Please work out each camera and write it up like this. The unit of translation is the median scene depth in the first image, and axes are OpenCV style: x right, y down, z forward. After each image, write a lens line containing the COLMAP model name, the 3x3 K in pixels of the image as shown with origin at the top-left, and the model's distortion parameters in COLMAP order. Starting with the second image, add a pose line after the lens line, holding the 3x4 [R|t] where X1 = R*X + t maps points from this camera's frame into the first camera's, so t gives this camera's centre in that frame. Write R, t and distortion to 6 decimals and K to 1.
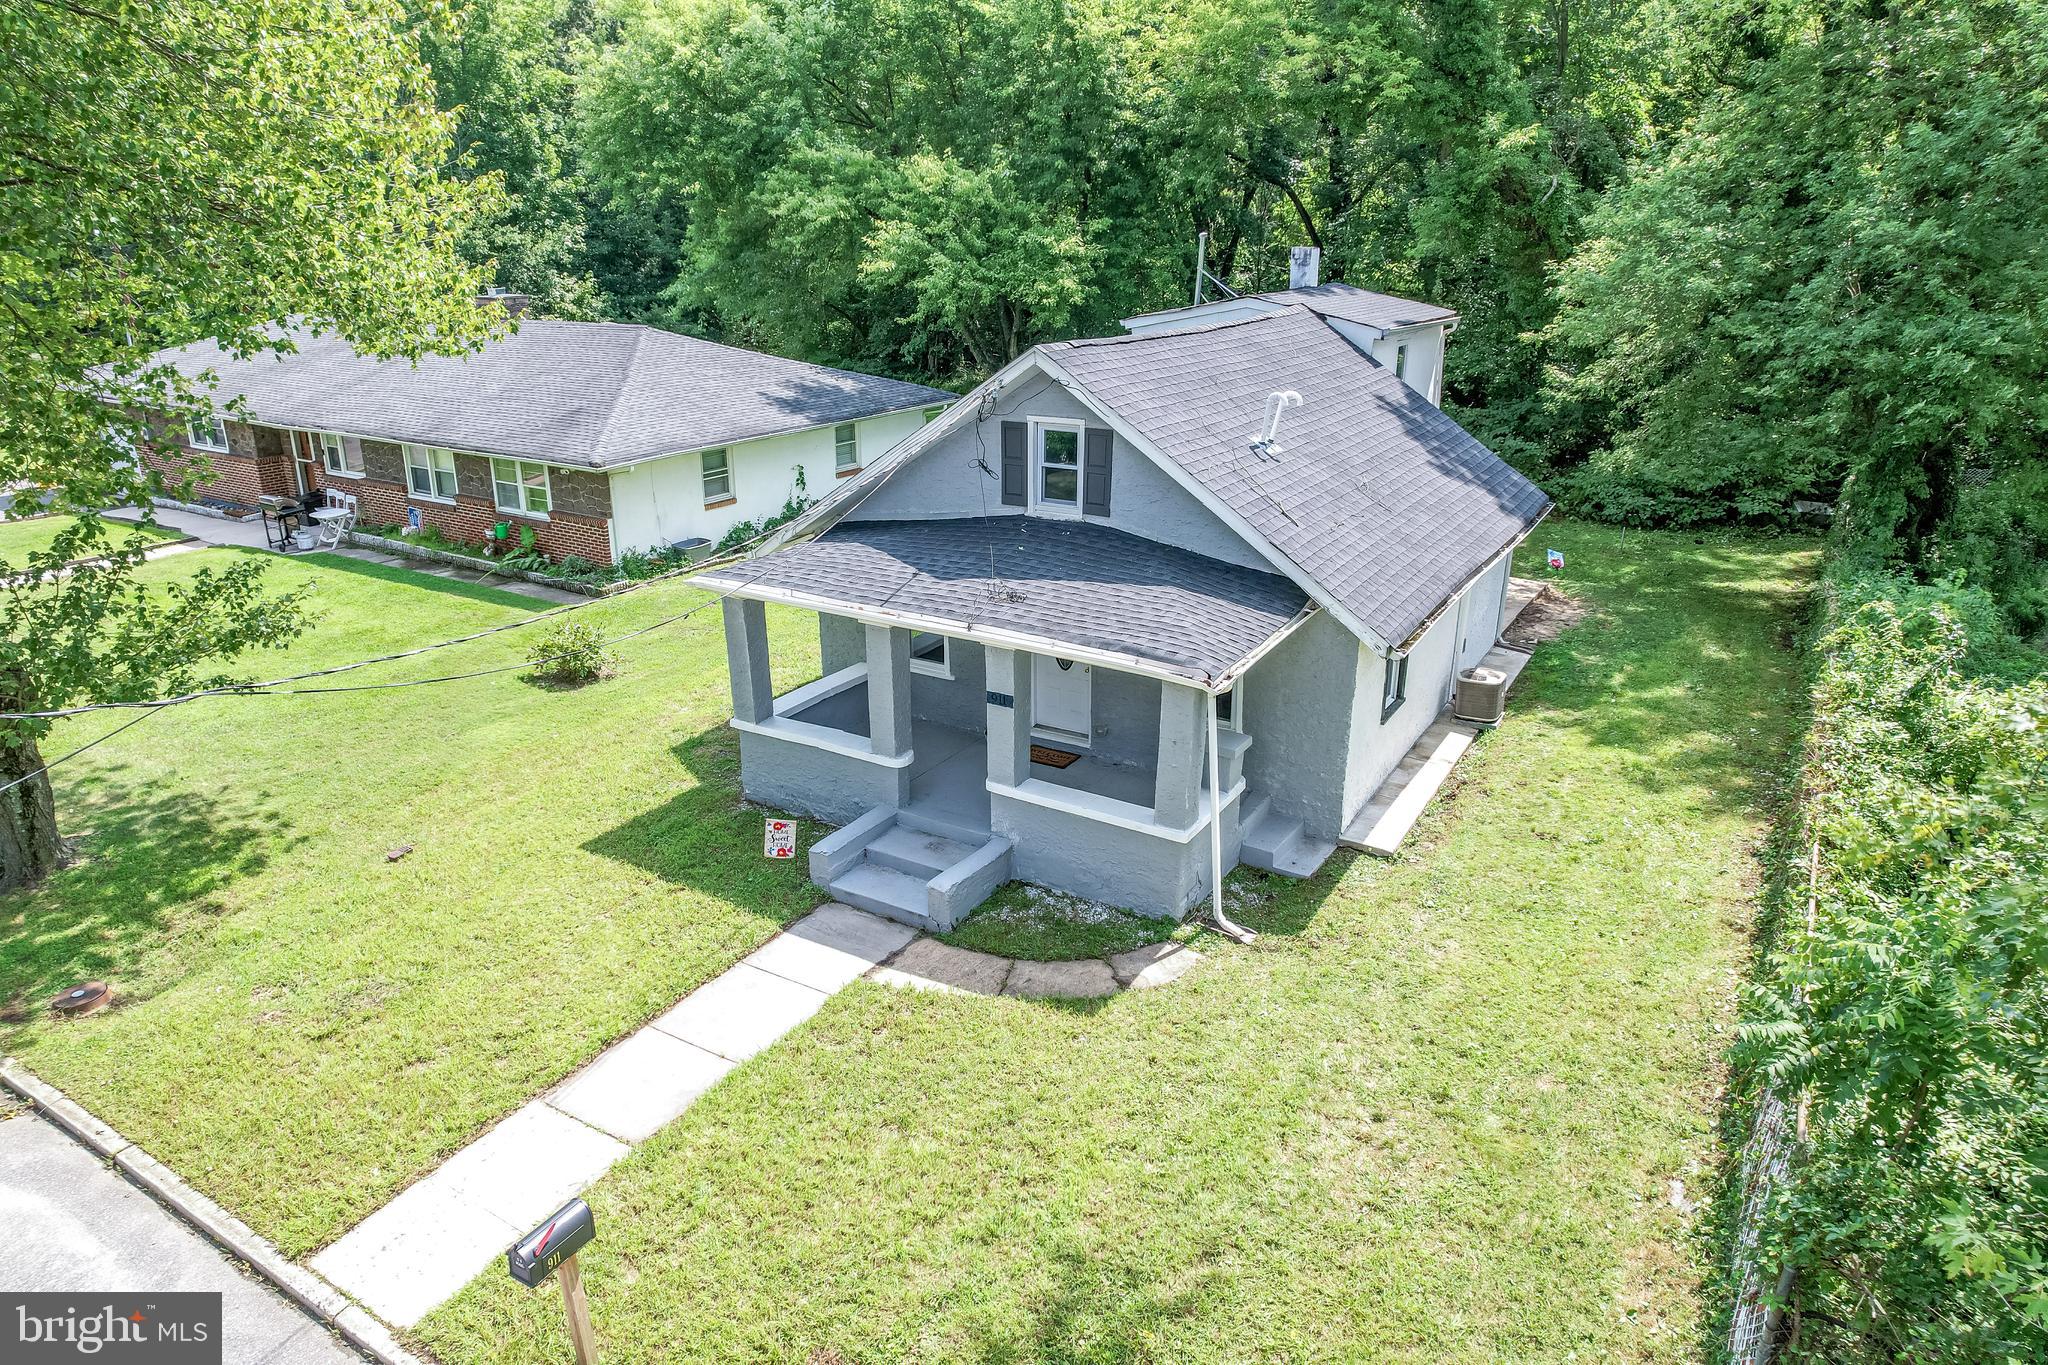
lens RADIAL K [[1300.2, 0, 1037.4], [0, 1300.2, 742.4], [0, 0, 1]] dist [-0.038054, 0.030813]
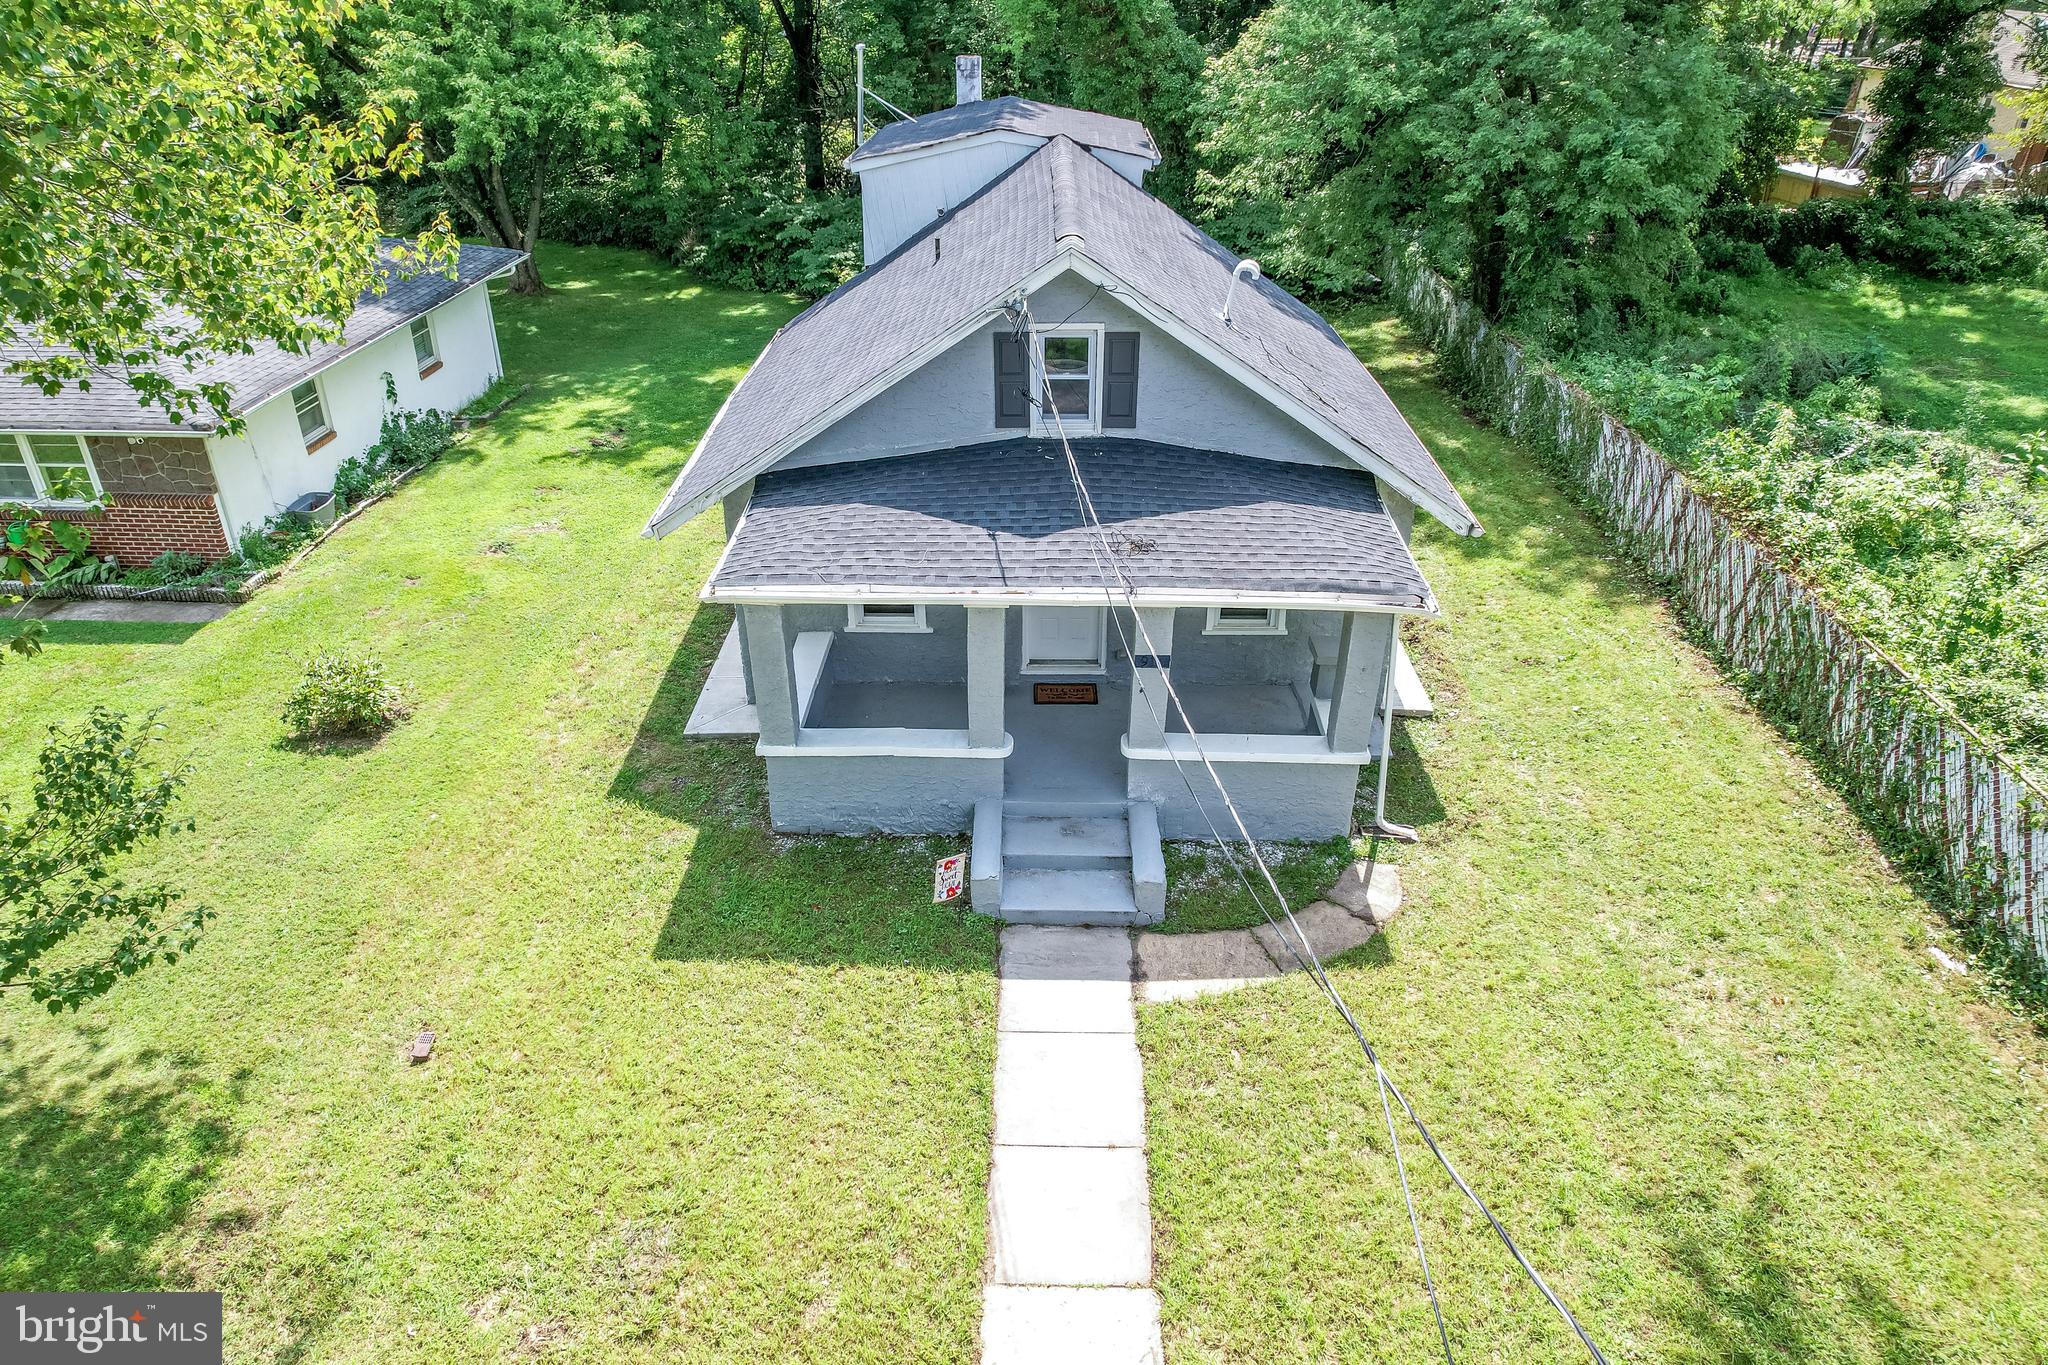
lens RADIAL K [[1300.2, 0, 994.9], [0, 1300.2, 758.5], [0, 0, 1]] dist [-0.038054, 0.030813]
pose [[0.871447, -0.264444, 0.413098, -0.463672], [0.188974, 0.958213, 0.214749, -0.164678], [-0.452624, -0.109077, 0.885005, 0.217442]]
